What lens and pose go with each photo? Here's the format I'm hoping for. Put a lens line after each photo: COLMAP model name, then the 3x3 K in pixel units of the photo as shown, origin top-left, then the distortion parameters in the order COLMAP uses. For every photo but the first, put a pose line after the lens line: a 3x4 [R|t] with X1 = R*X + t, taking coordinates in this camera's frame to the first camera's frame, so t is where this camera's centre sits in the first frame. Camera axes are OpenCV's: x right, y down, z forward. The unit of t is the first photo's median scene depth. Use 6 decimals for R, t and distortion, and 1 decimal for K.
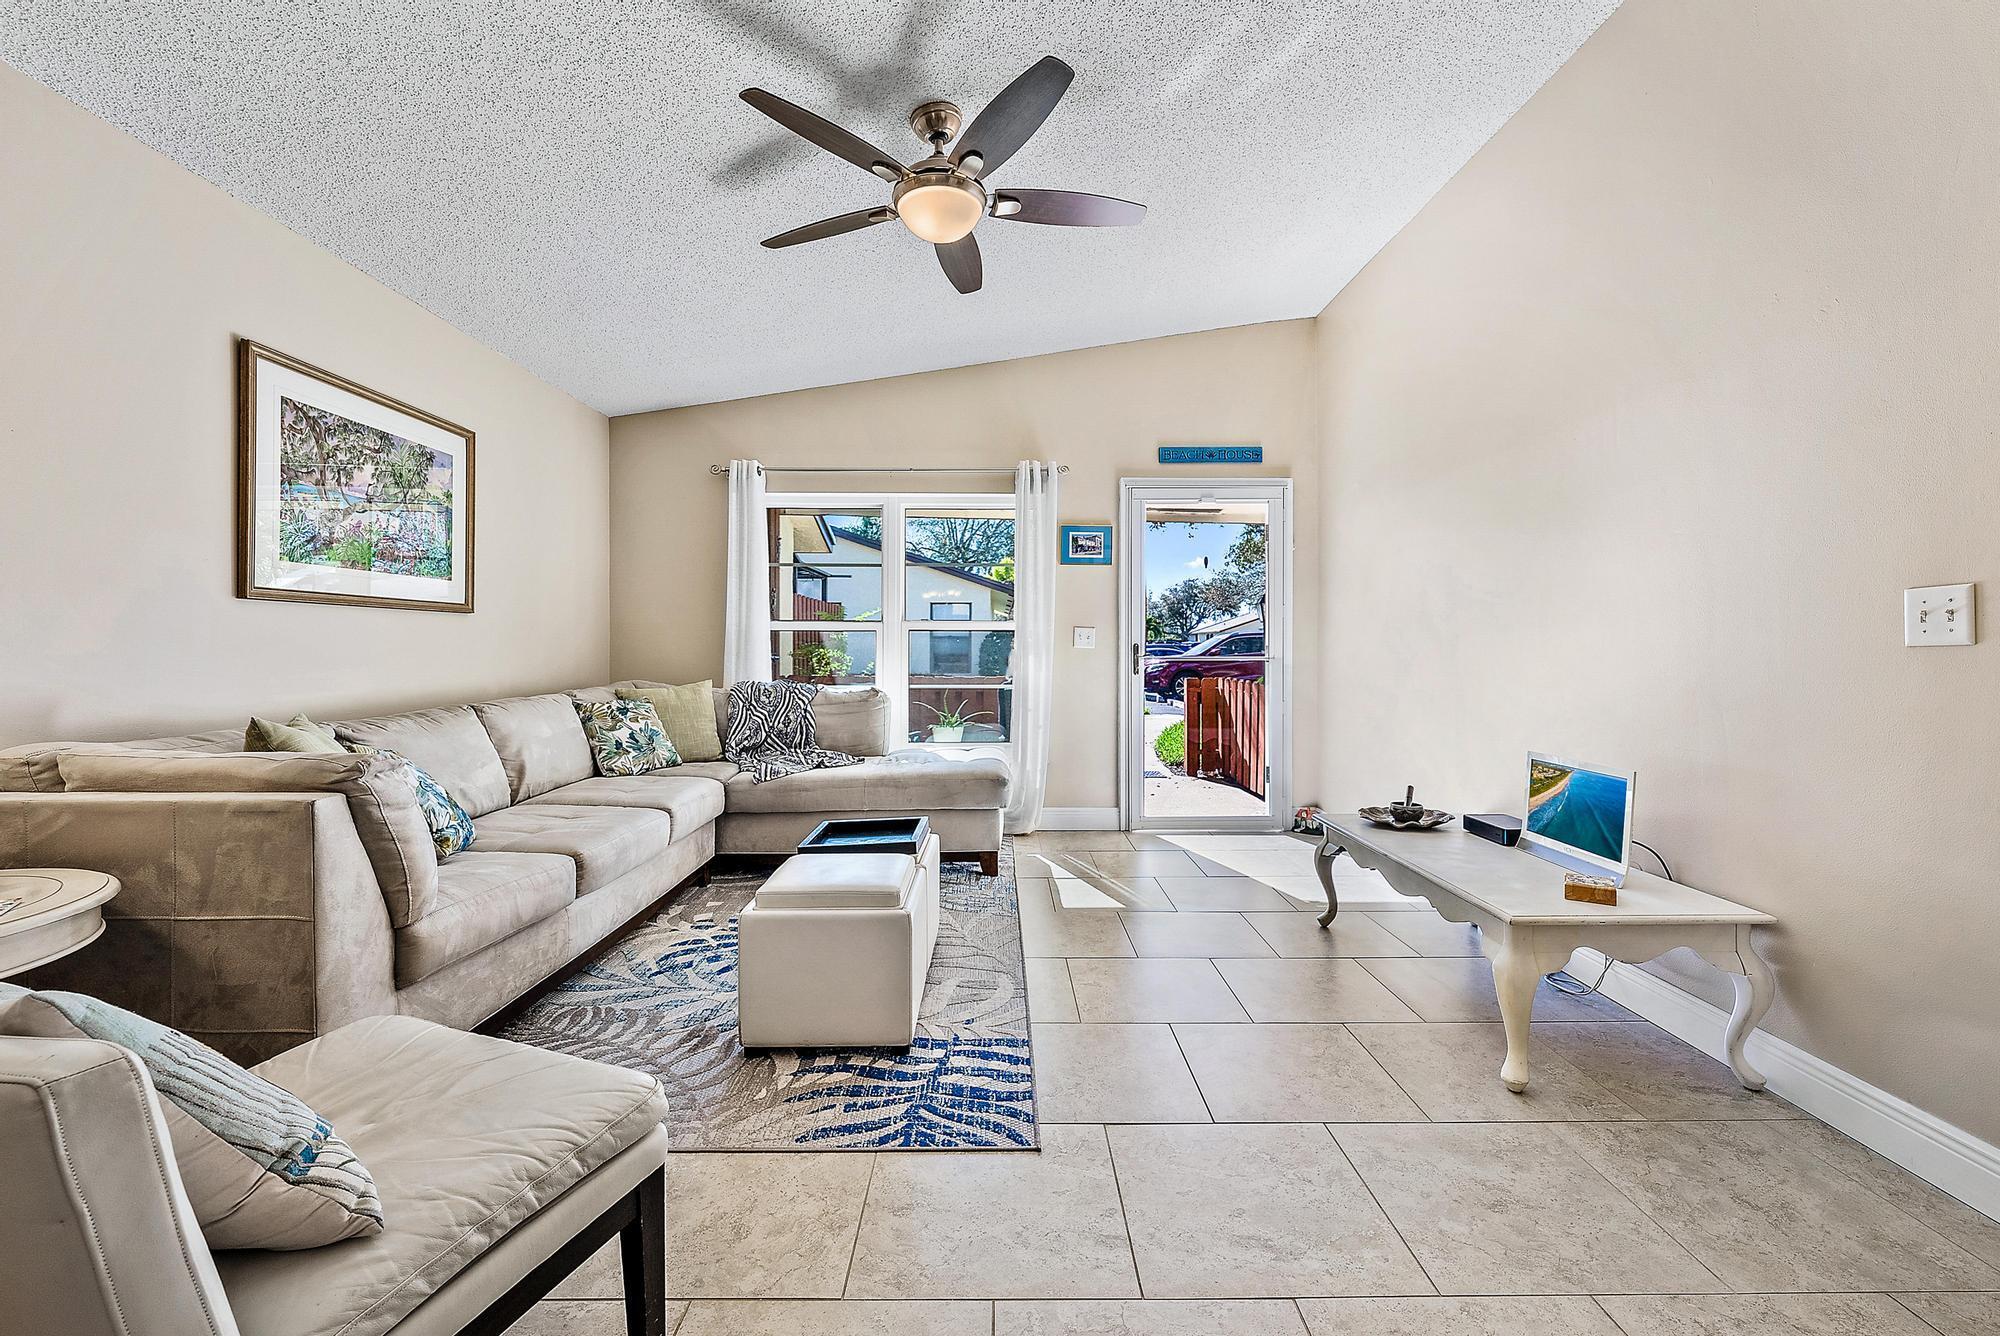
lens RADIAL K [[833.7, 0, 1010.1], [0, 833.7, 636.8], [0, 0, 1]] dist [-0.001023, -0.000091]
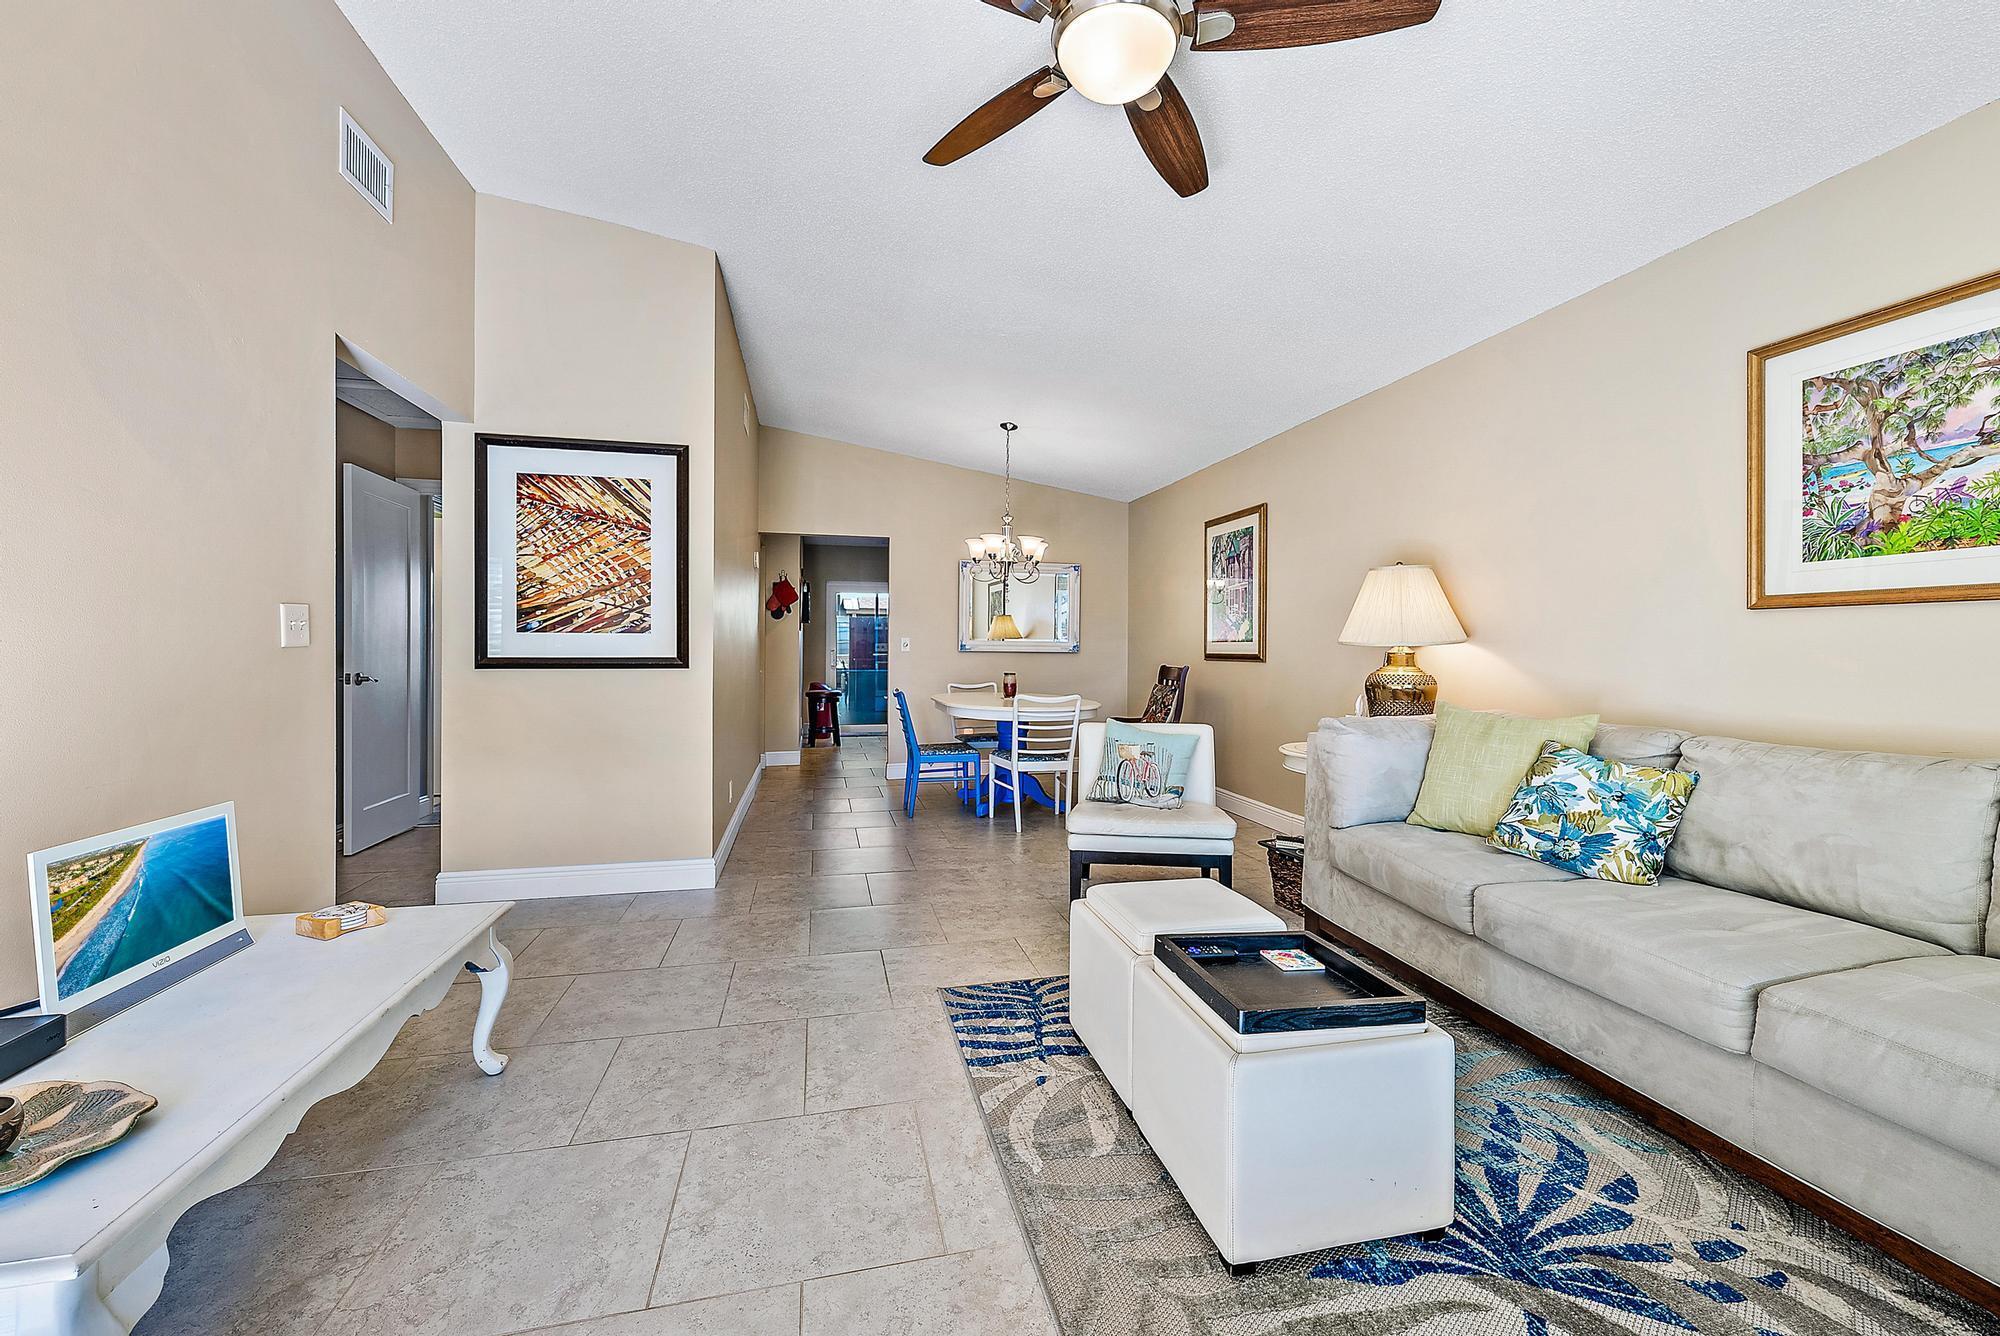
lens RADIAL K [[792.4, 0, 997.3], [0, 792.4, 653.4], [0, 0, 1]] dist [-0.008854, 0.000375]
pose [[-0.978701, -0.005878, -0.205208, 0.117383], [-0.004685, 0.999969, -0.006298, 0.012504], [0.205238, -0.005203, -0.978698, 1.253412]]
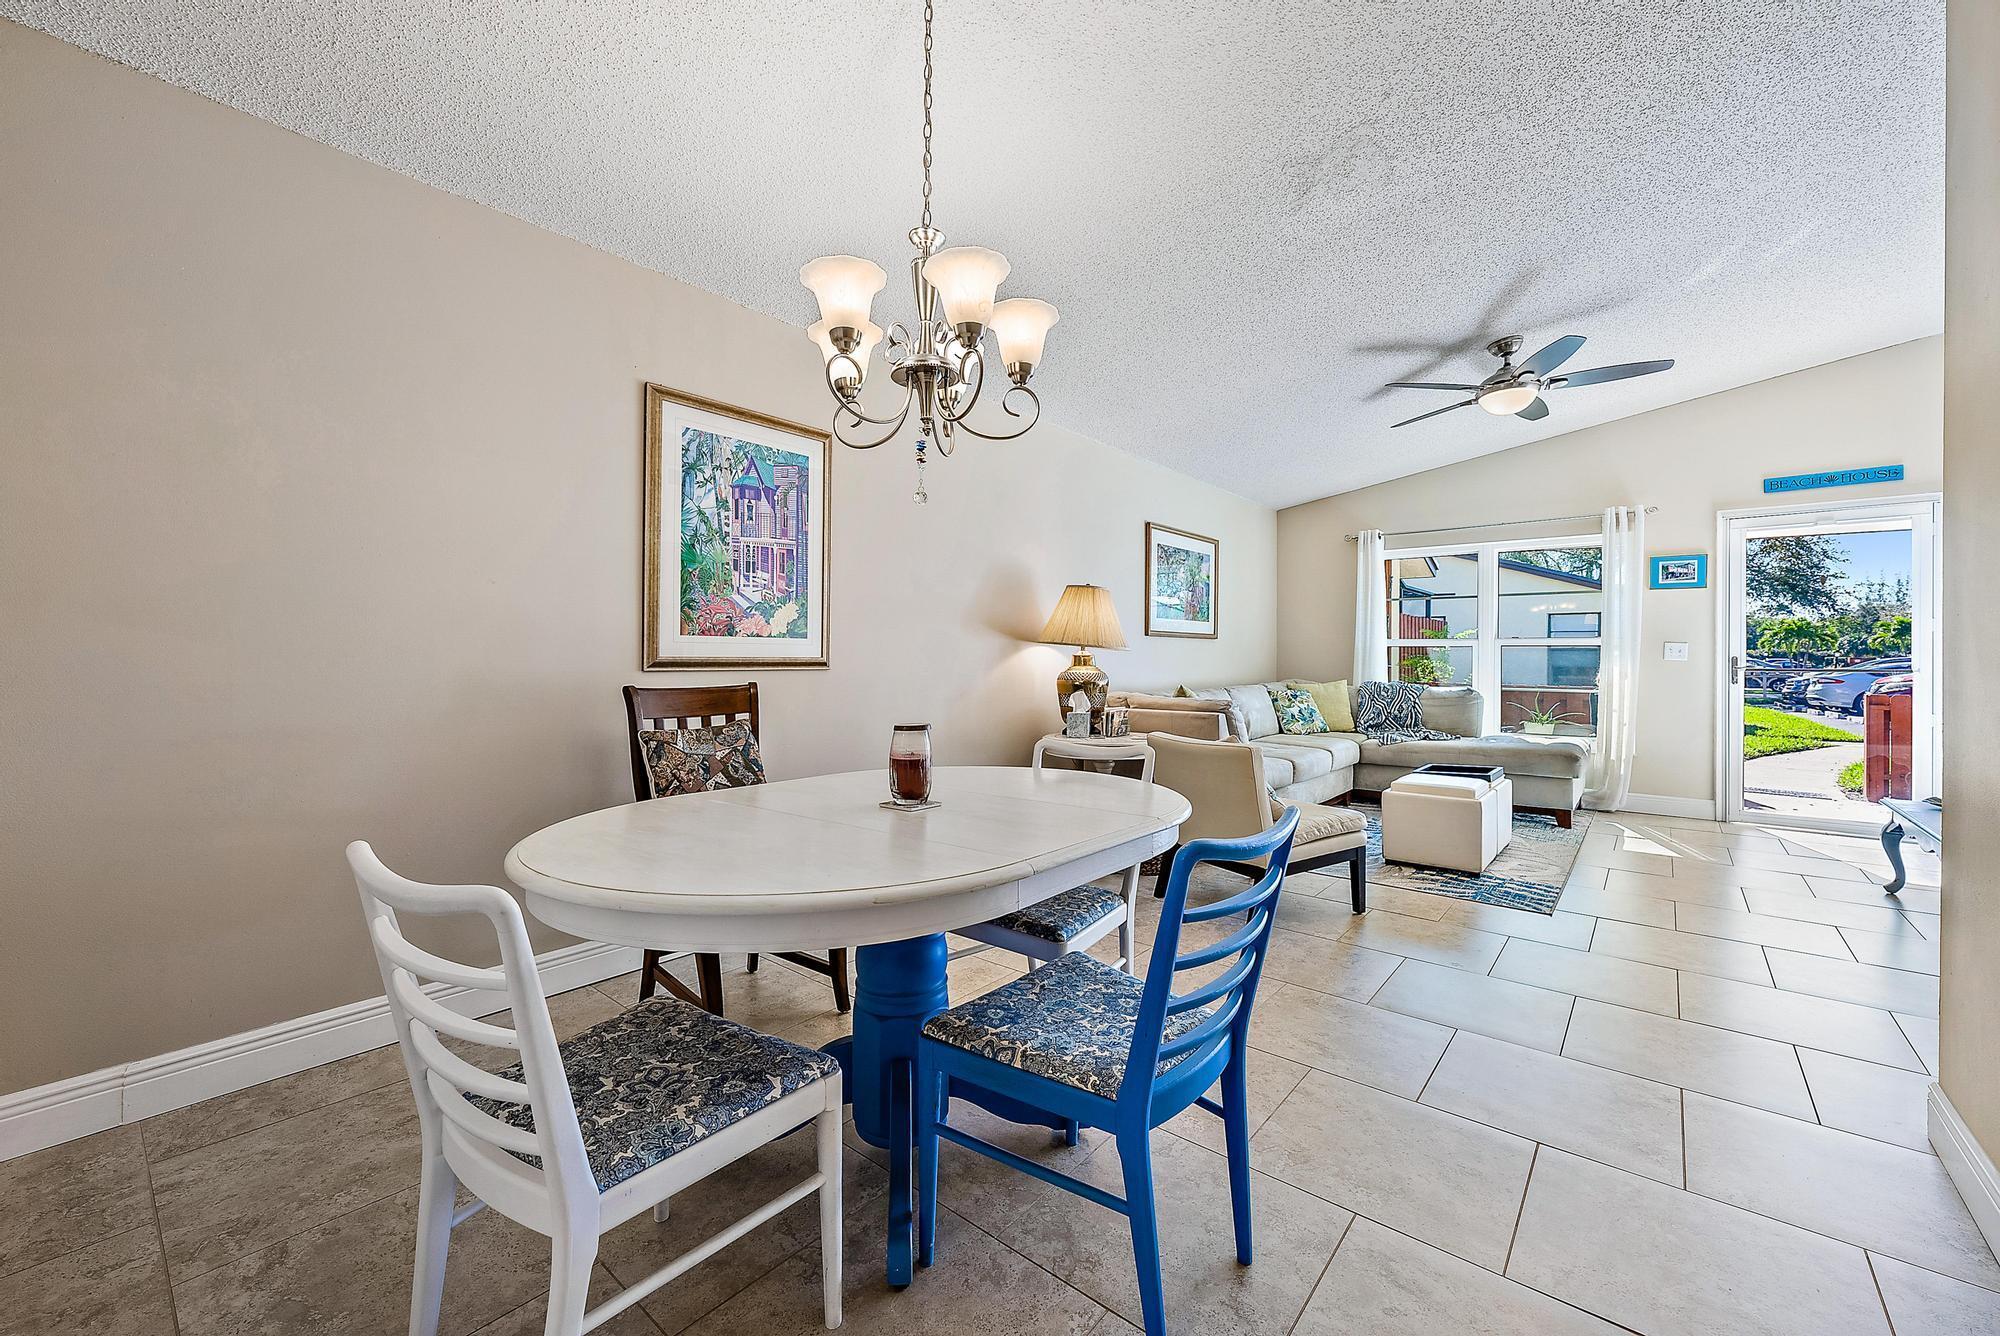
lens RADIAL K [[792.4, 0, 1000.2], [0, 792.4, 663.8], [0, 0, 1]] dist [-0.008854, 0.000375]
pose [[0.755741, 0.008585, -0.654815, 0.139486], [0.003508, 0.999847, 0.017156, -0.005451], [0.654862, -0.015263, 0.755595, -0.651779]]
